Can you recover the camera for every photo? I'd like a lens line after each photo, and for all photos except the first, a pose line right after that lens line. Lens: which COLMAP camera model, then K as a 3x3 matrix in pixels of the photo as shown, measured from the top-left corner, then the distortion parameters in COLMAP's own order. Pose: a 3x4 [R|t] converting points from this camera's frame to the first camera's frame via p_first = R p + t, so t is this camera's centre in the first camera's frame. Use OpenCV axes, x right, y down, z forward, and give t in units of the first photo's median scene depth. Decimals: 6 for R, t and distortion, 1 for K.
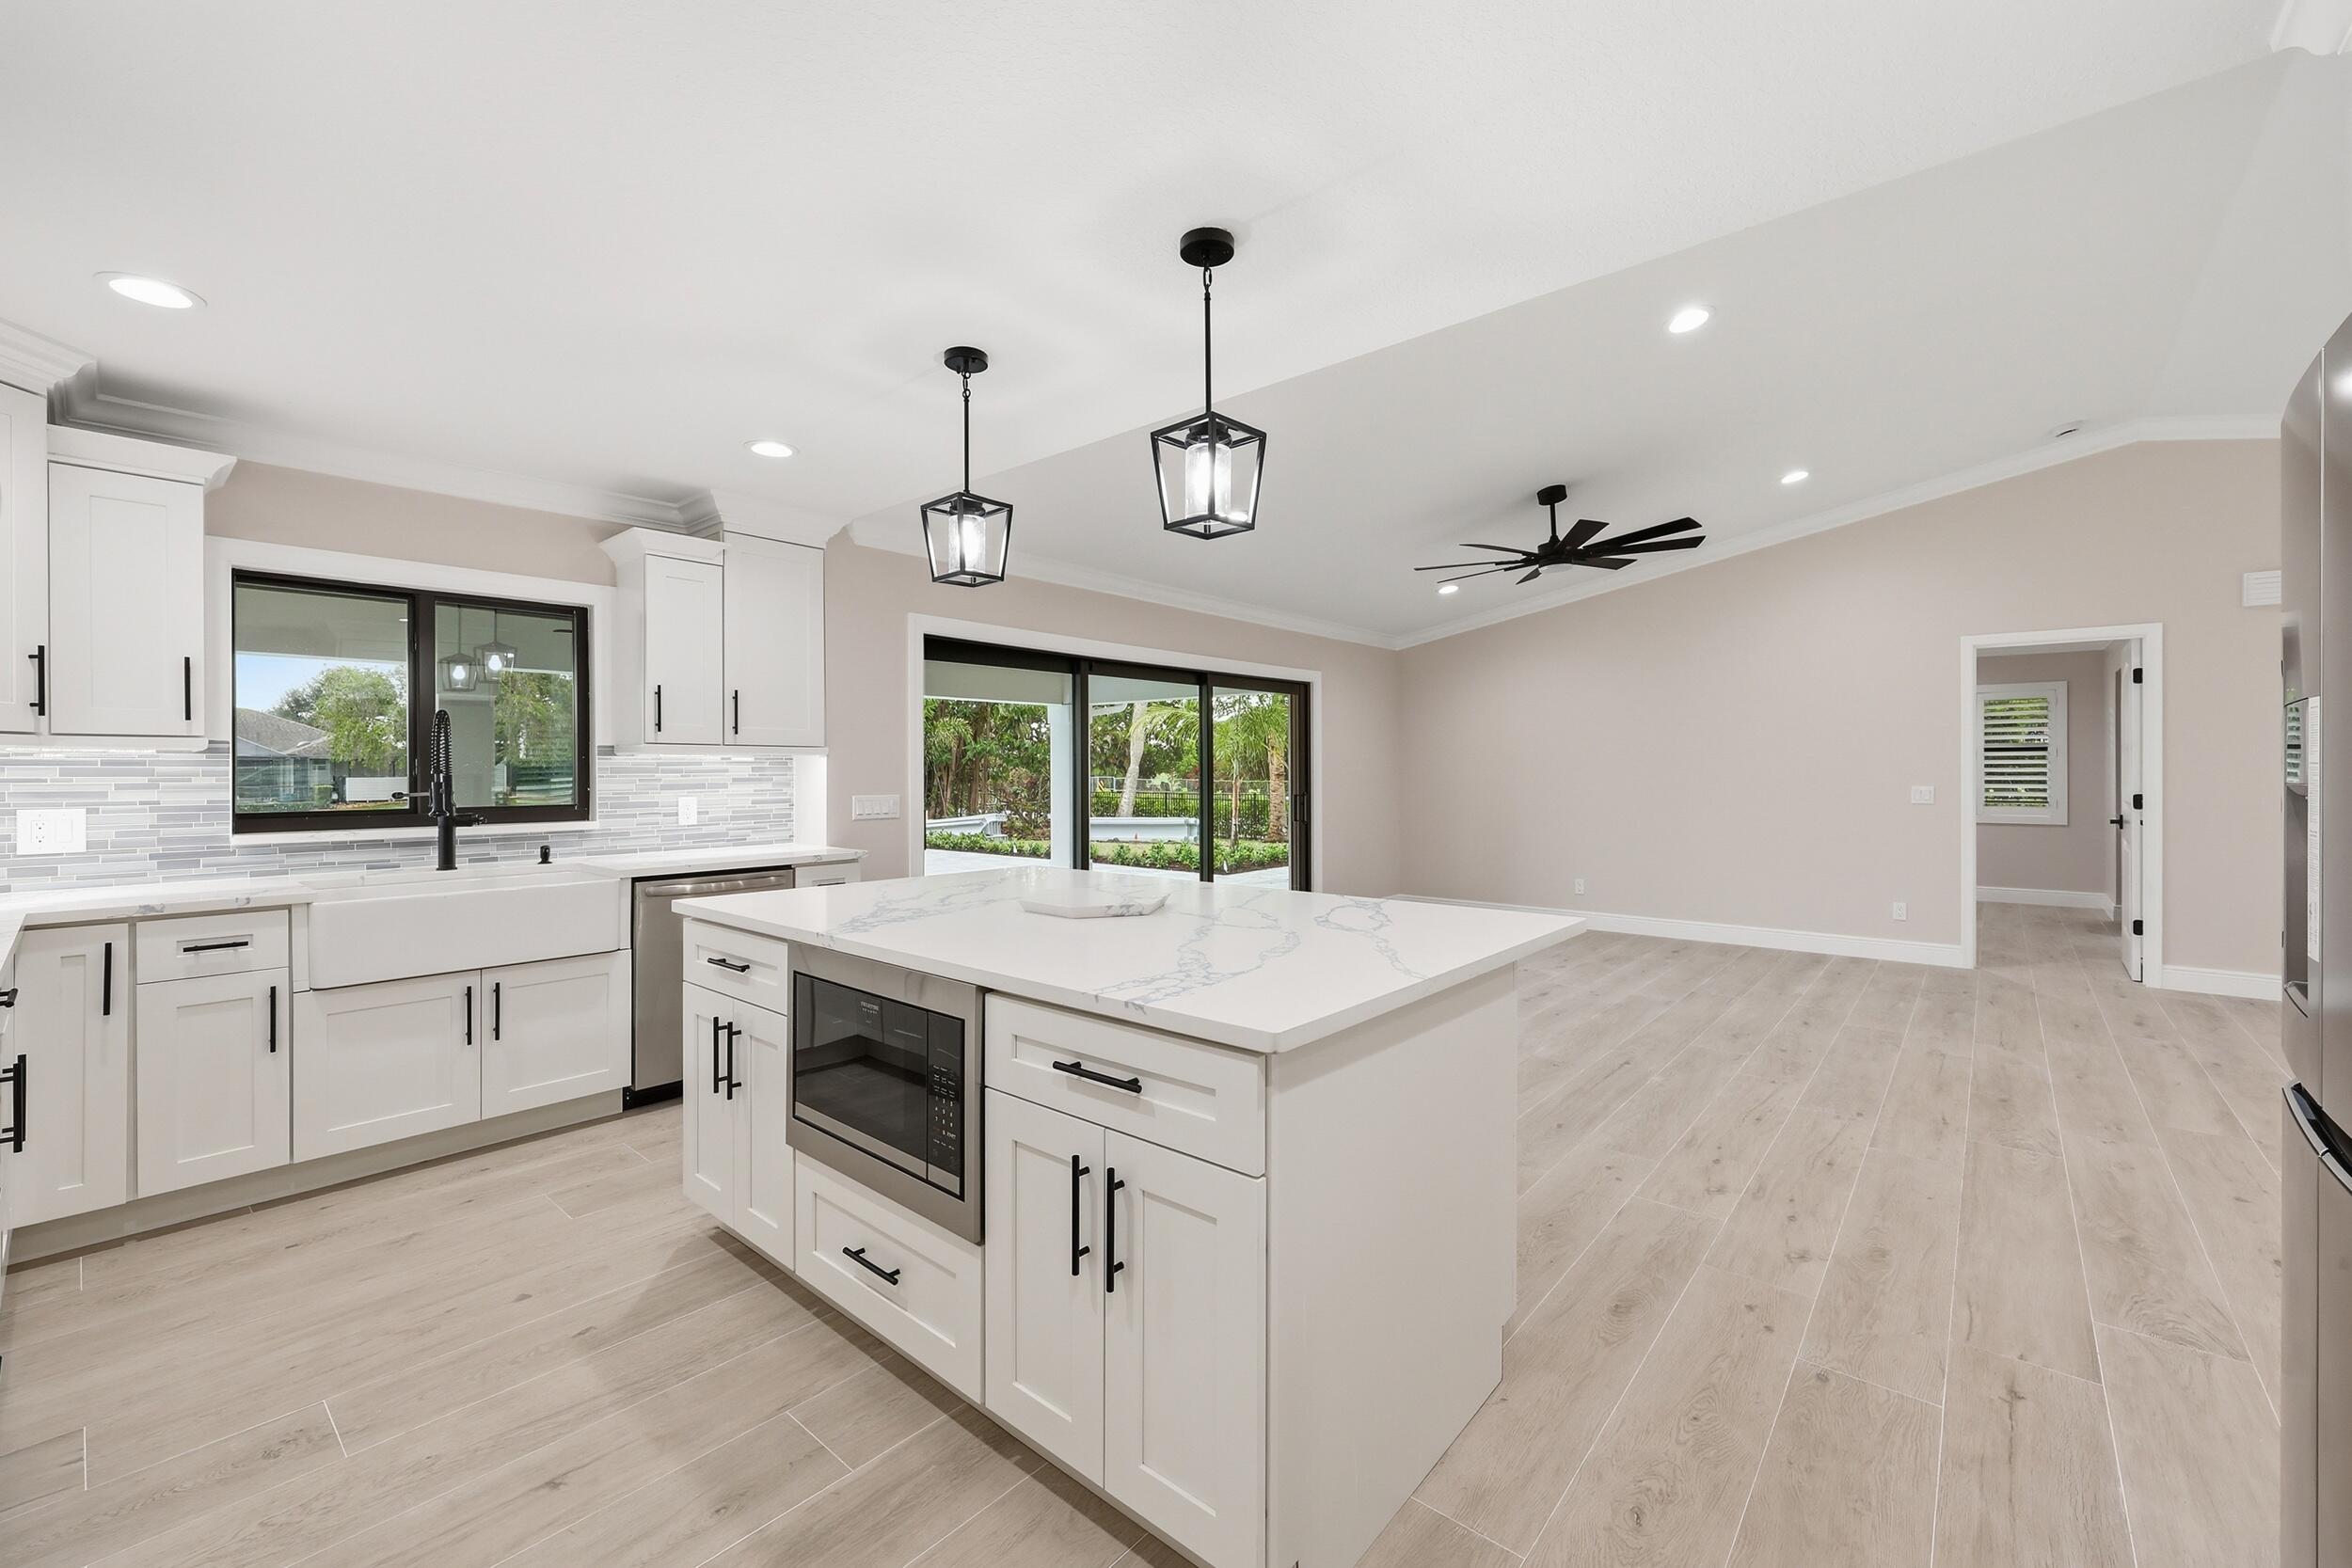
lens RADIAL K [[941.6, 0, 1178.4], [0, 941.6, 772.9], [0, 0, 1]] dist [-0.000343, -0.000066]
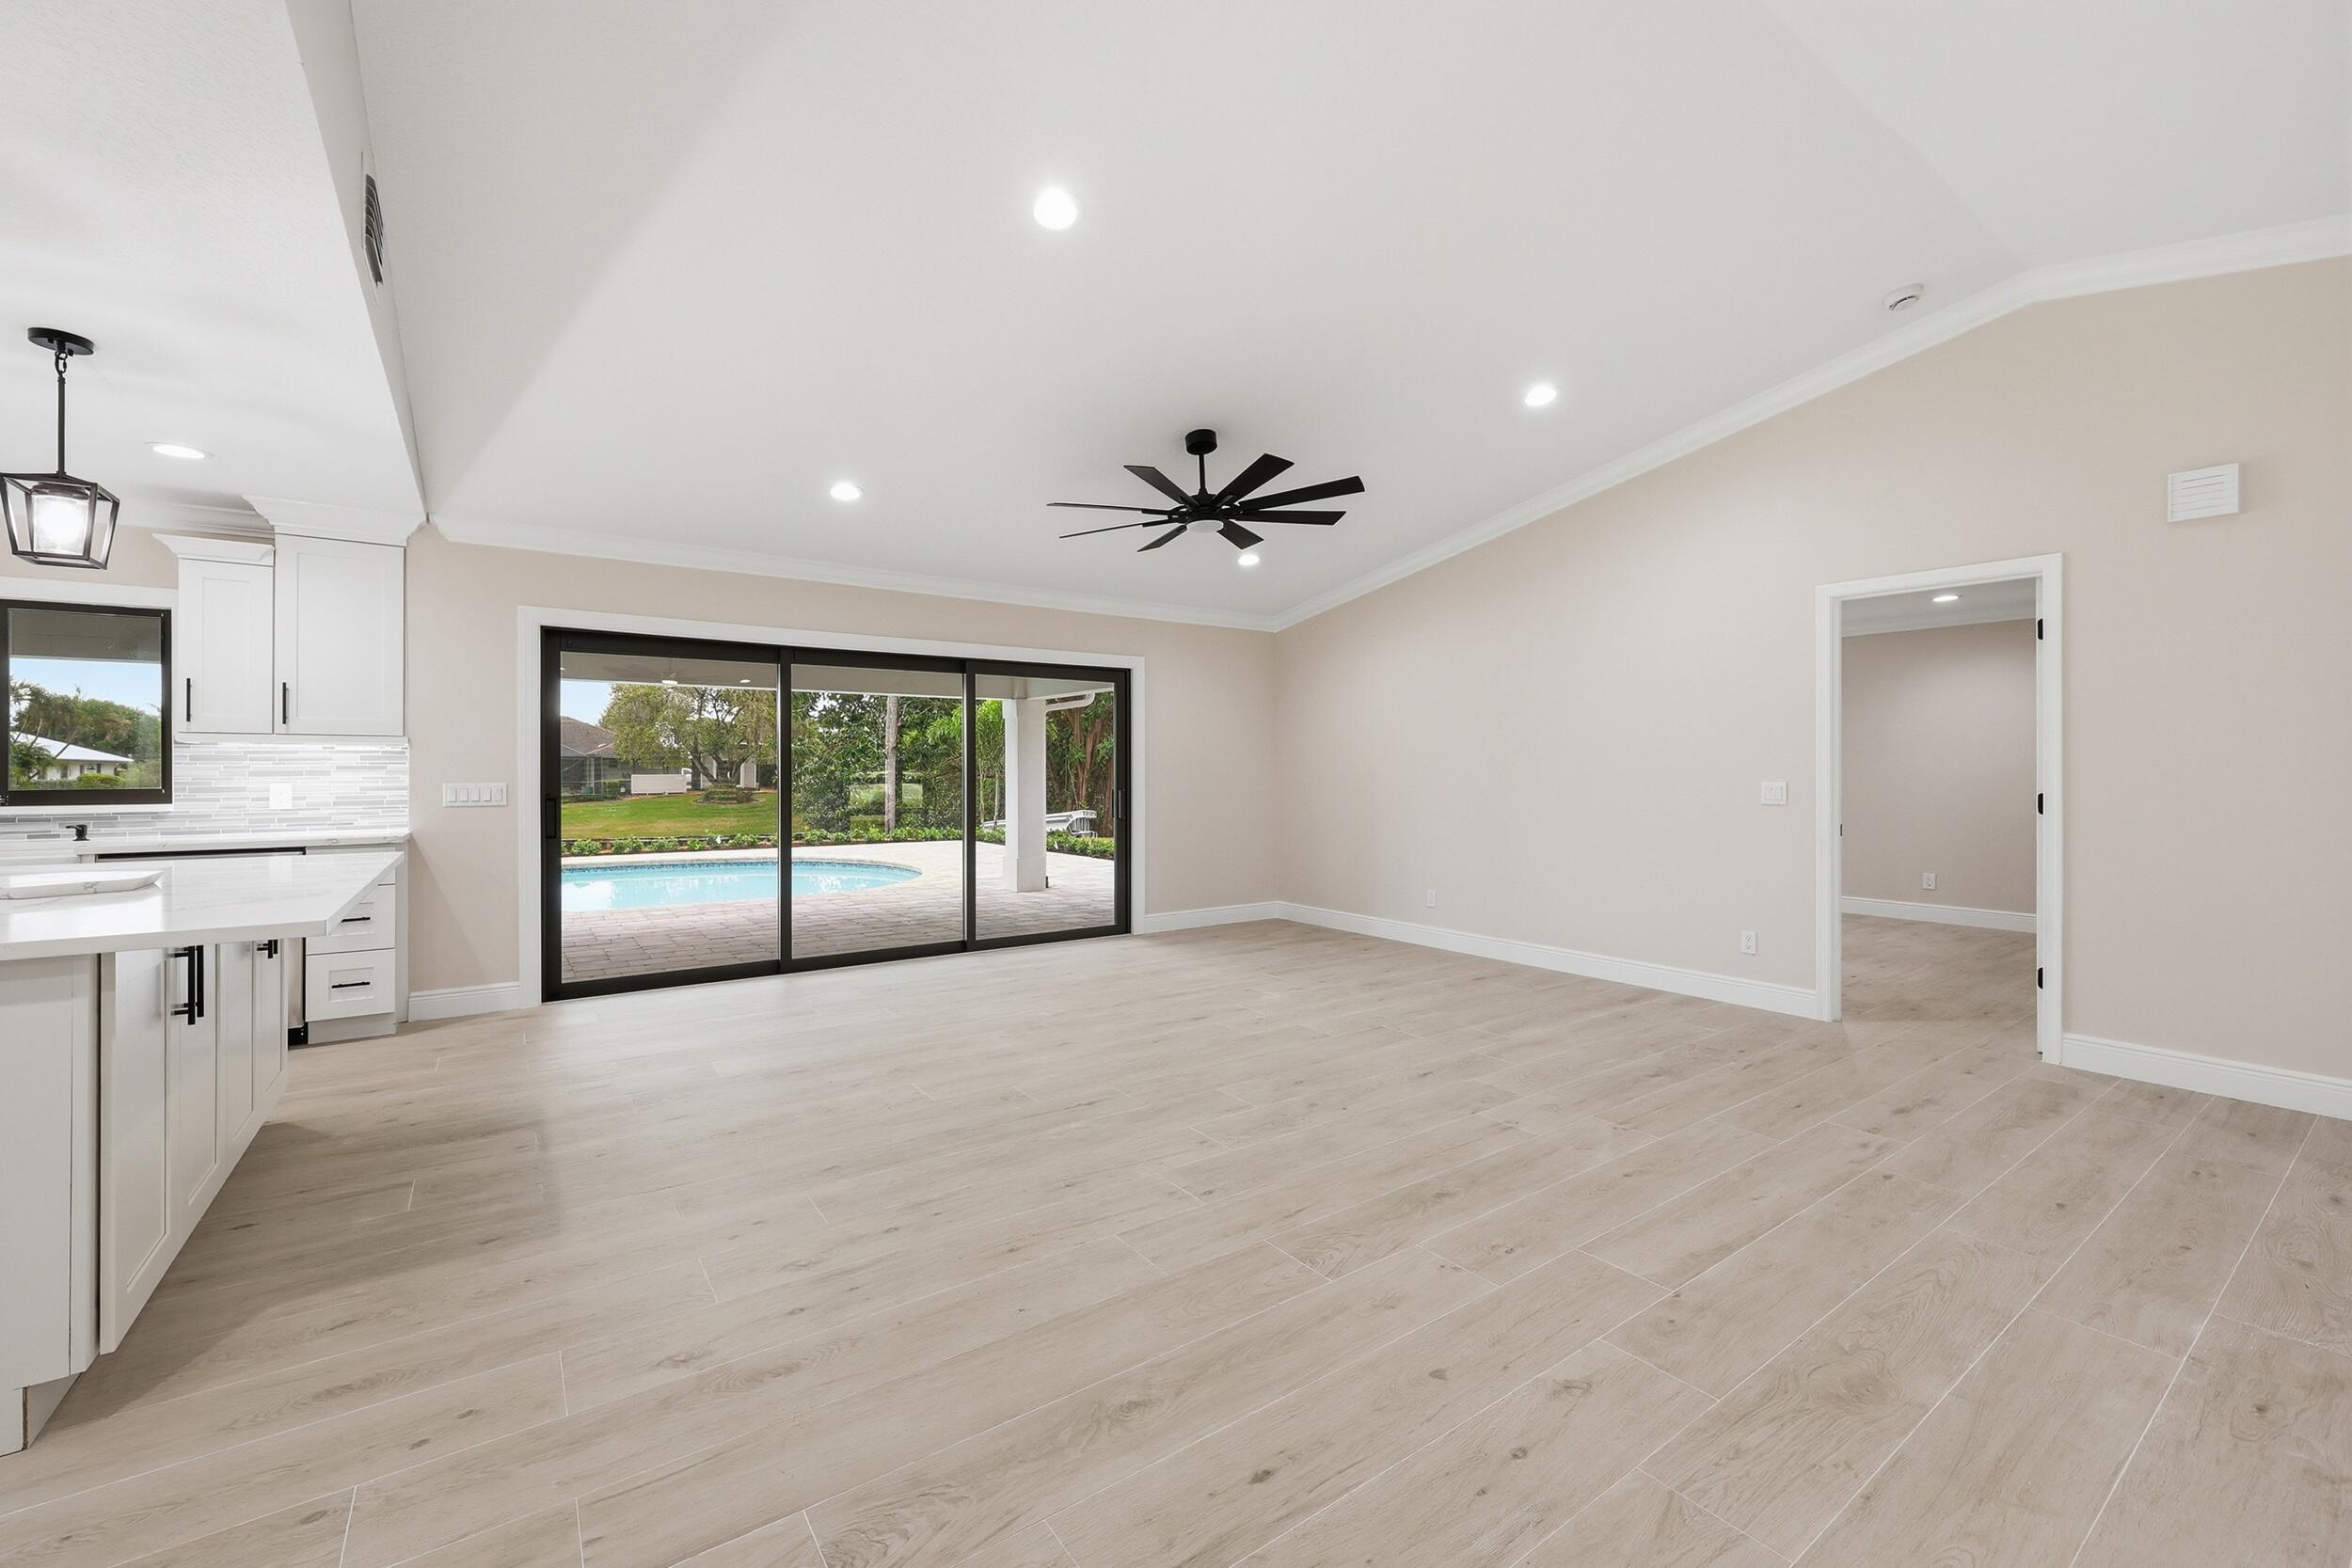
lens RADIAL K [[947.1, 0, 1175.7], [0, 947.1, 769.5], [0, 0, 1]] dist [-0.001897, 0.000345]
pose [[0.972264, 0.001688, -0.233879, 0.838810], [-0.002442, 0.999993, -0.002936, 0.012353], [0.233872, 0.003425, 0.972261, 0.216062]]
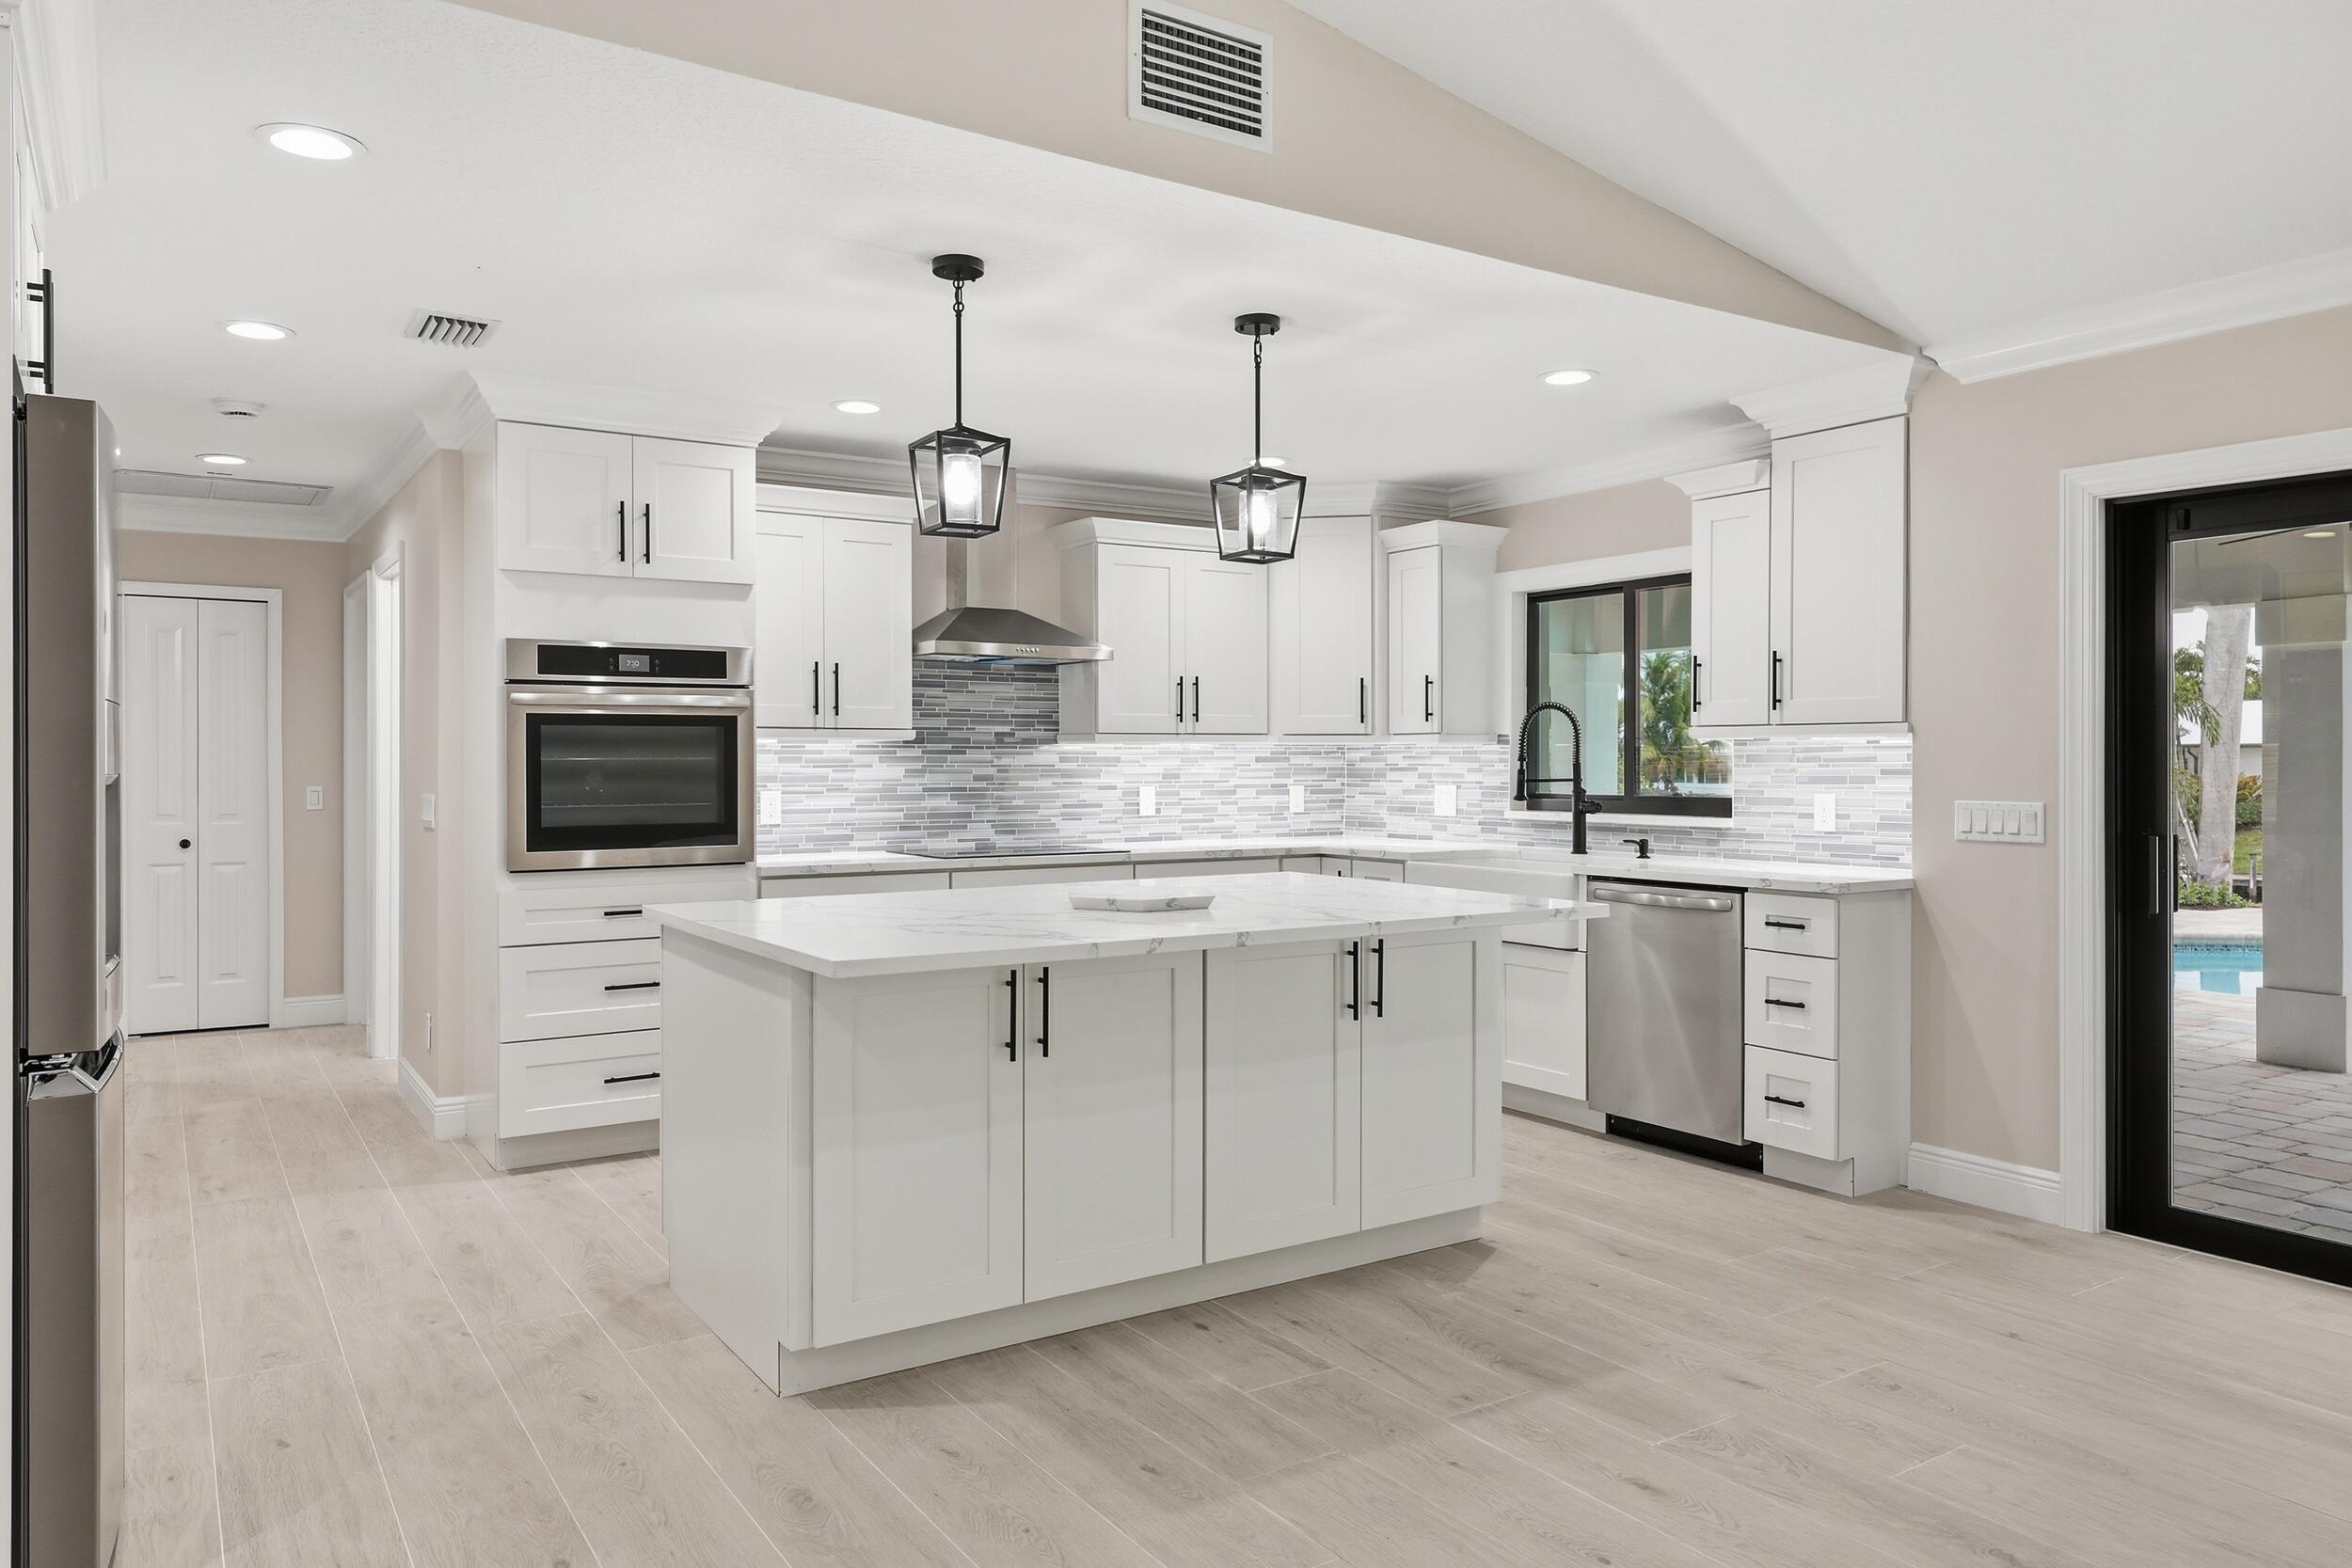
lens RADIAL K [[1564.3, 0, 1182.2], [0, 1564.3, 760.7], [0, 0, 1]] dist [-0.000326, 0.000098]
pose [[-0.273265, 0.002062, -0.961936, 0.941838], [-0.001863, 0.999995, 0.002673, -0.003723], [0.961937, 0.002523, -0.273260, 0.978085]]
